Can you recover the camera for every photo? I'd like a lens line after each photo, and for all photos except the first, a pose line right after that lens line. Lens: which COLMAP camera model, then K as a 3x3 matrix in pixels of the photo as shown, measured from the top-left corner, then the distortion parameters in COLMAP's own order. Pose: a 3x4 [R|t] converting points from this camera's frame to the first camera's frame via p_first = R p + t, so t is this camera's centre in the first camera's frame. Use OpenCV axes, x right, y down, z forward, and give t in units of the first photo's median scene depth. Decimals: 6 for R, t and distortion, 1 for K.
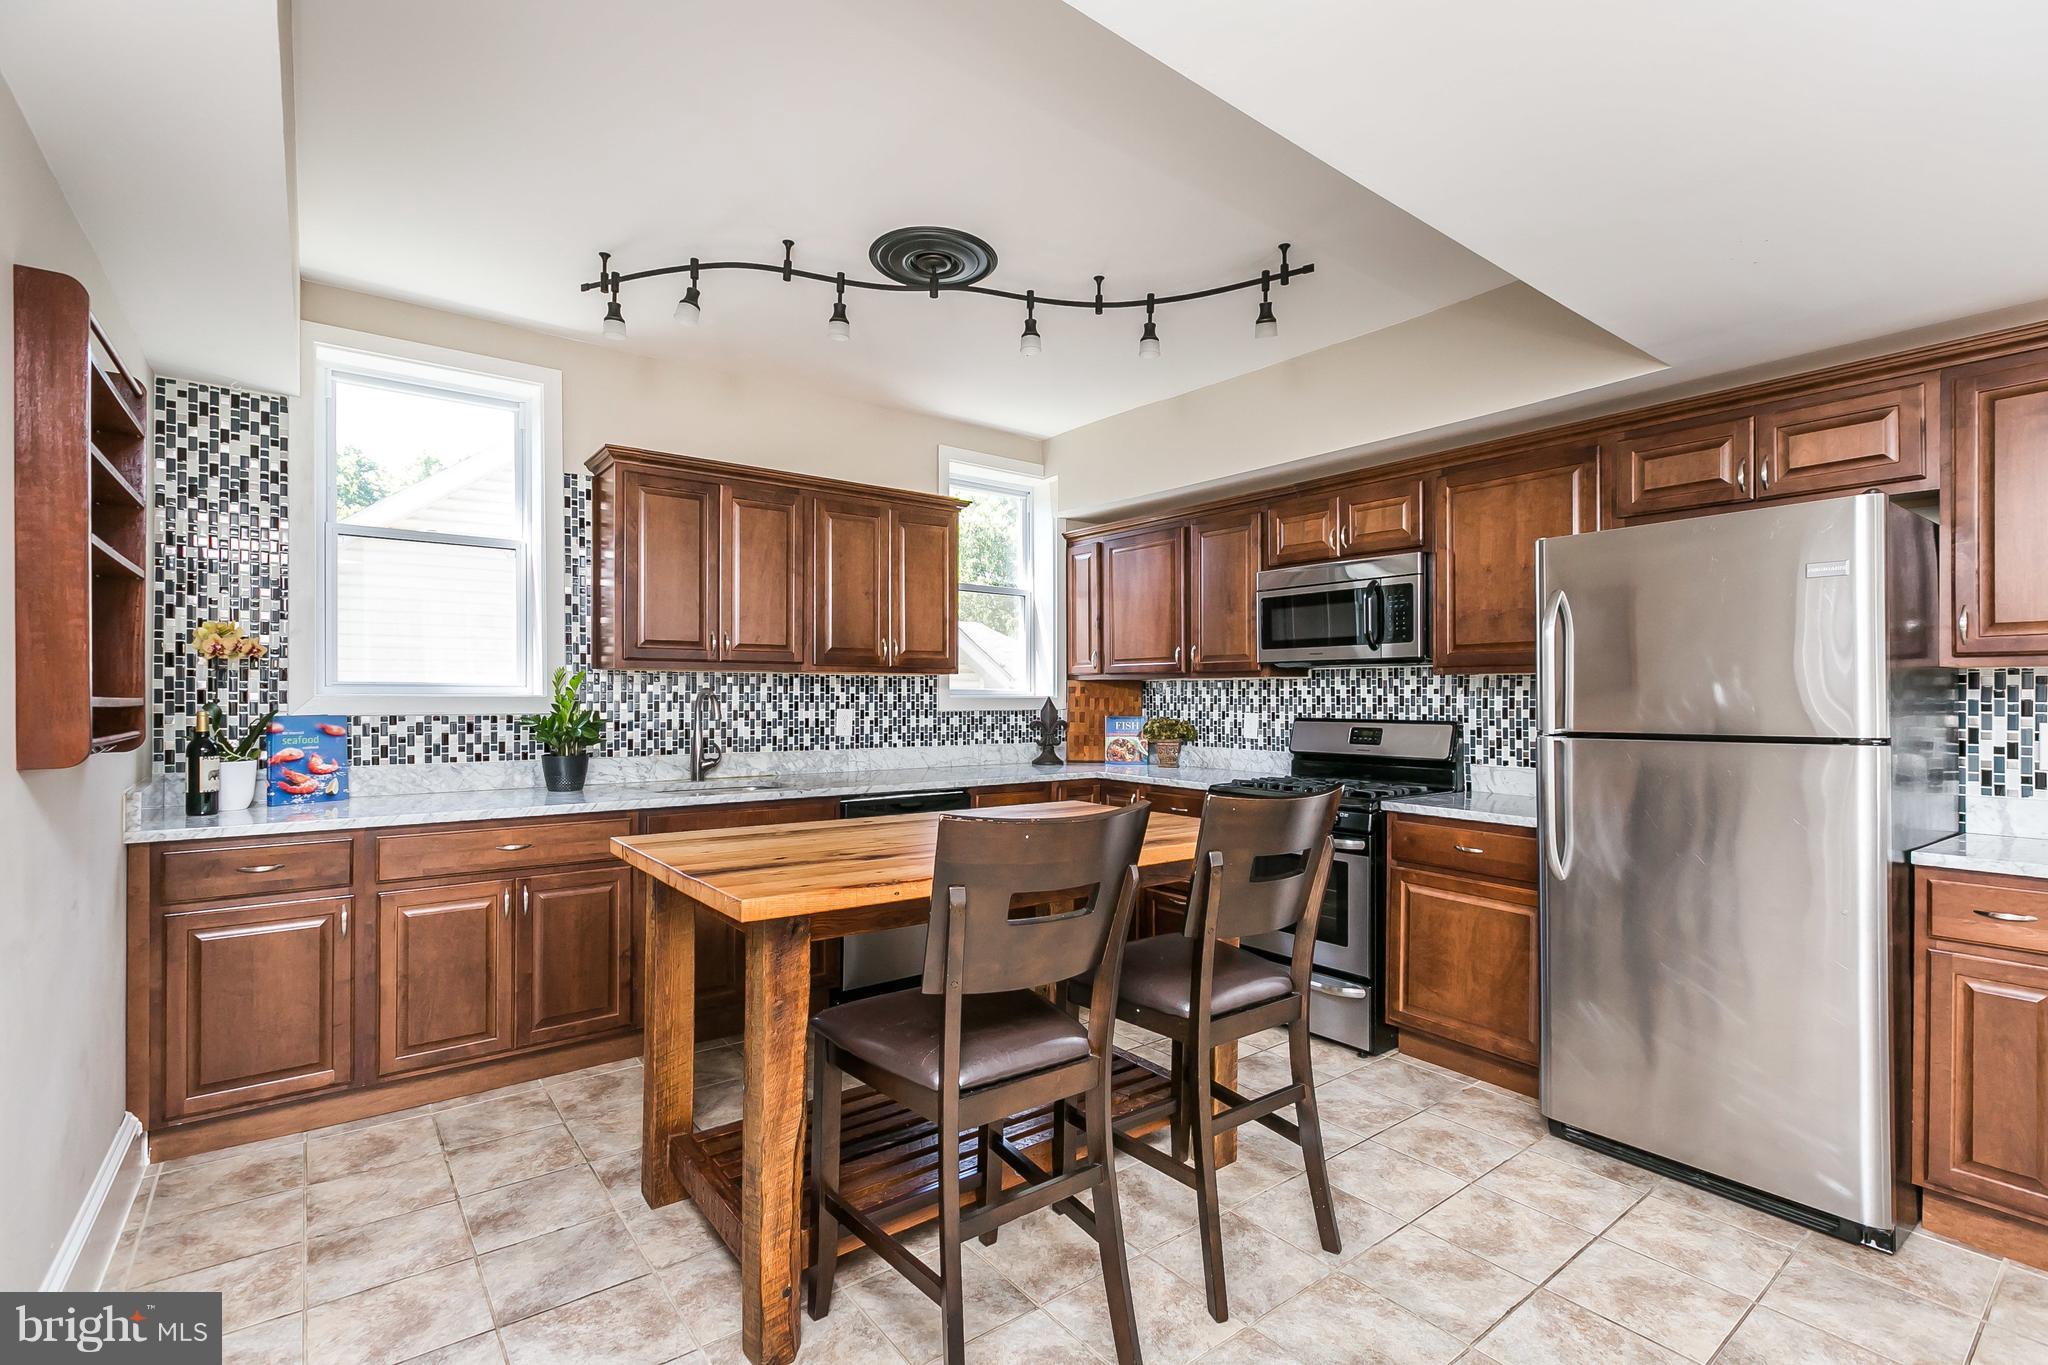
lens RADIAL K [[951.5, 0, 1035.7], [0, 951.5, 690.9], [0, 0, 1]] dist [0.012538, 0.000350]
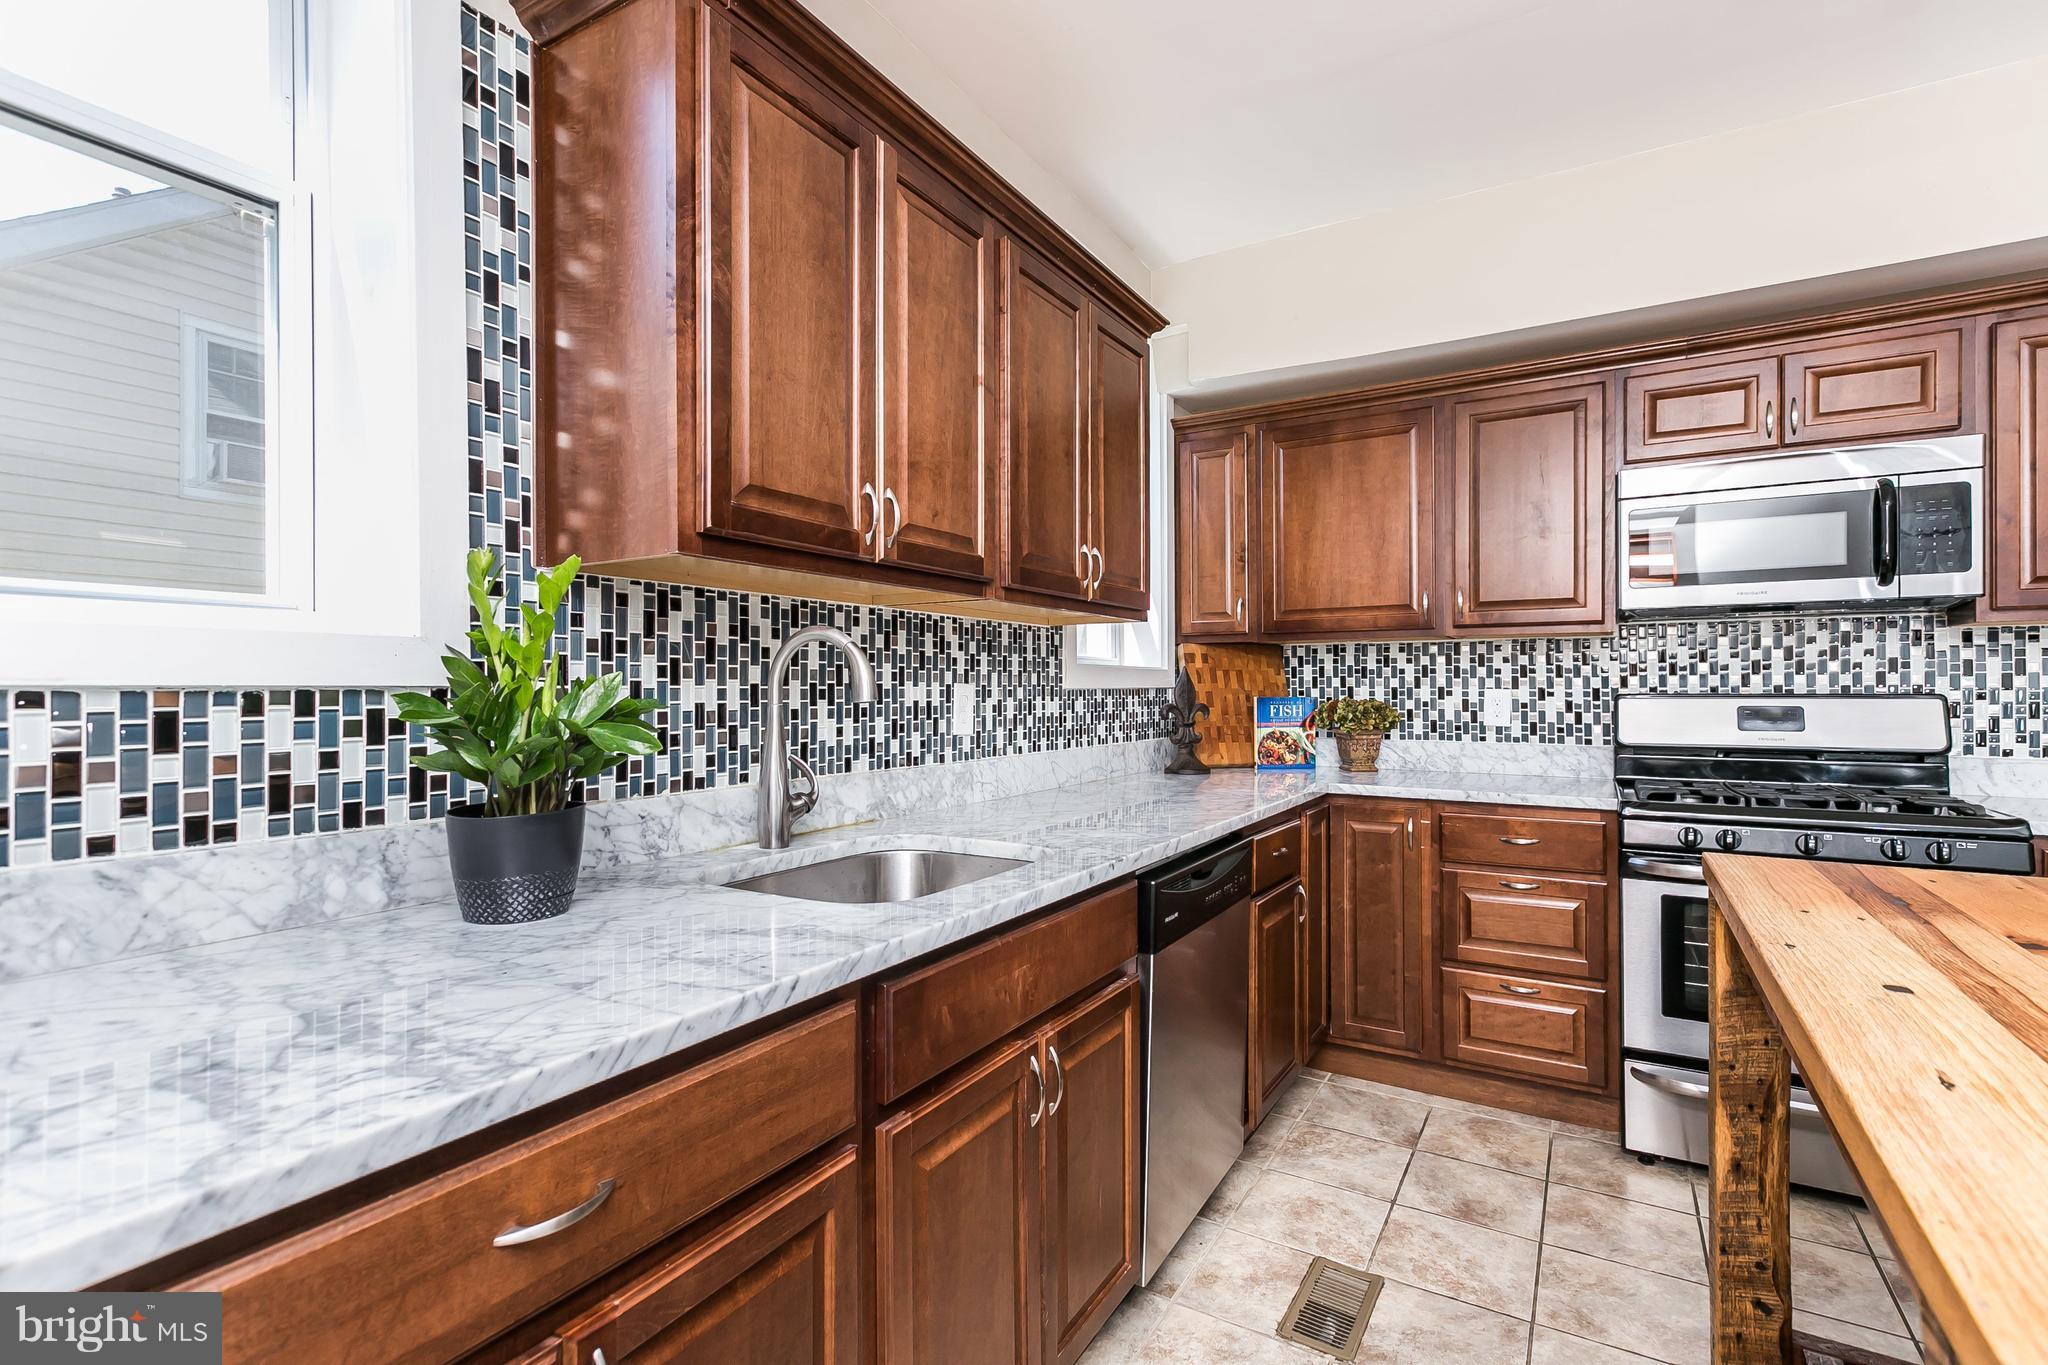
lens RADIAL K [[951.5, 0, 1017.7], [0, 951.5, 681.8], [0, 0, 1]] dist [0.012538, 0.000350]
pose [[0.928997, -0.001173, 0.370085, -0.371769], [0.002570, 0.999991, -0.003280, 0.020223], [-0.370078, 0.003998, 0.928992, 0.510882]]
